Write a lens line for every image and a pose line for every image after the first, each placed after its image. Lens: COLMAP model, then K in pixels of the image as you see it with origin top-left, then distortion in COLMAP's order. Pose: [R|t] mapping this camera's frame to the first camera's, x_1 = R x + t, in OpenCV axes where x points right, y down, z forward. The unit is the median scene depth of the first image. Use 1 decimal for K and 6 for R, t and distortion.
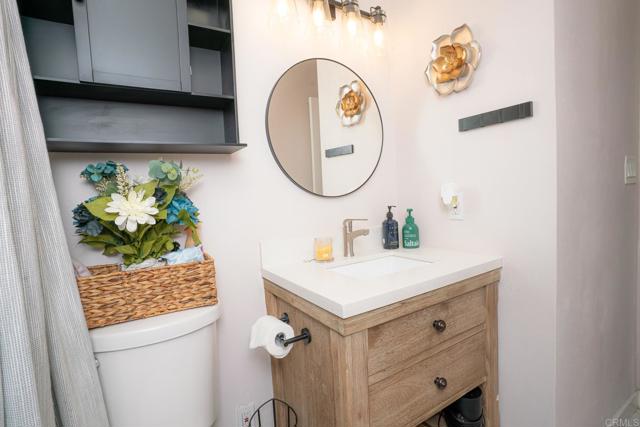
lens RADIAL K [[316.0, 0, 320.0], [0, 316.0, 213.5], [0, 0, 1]] dist [-0.081374, -0.000147]
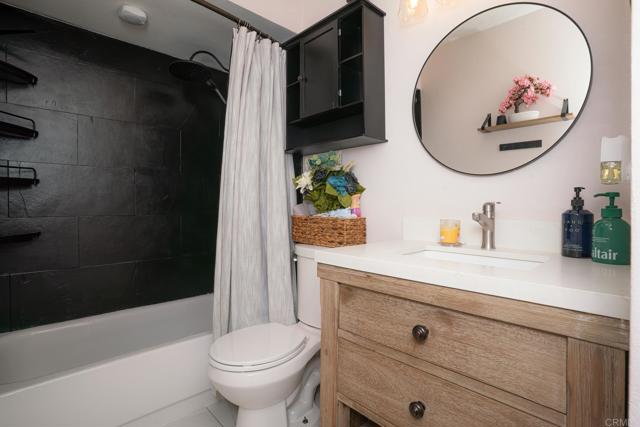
lens RADIAL K [[325.1, 0, 334.5], [0, 325.1, 212.7], [0, 0, 1]] dist [-0.066185, 0.032469]
pose [[0.204651, 0.069217, -0.976385, 0.853889], [-0.075007, 0.995673, 0.054863, 0.031835], [0.975957, 0.062008, 0.208957, 0.475248]]
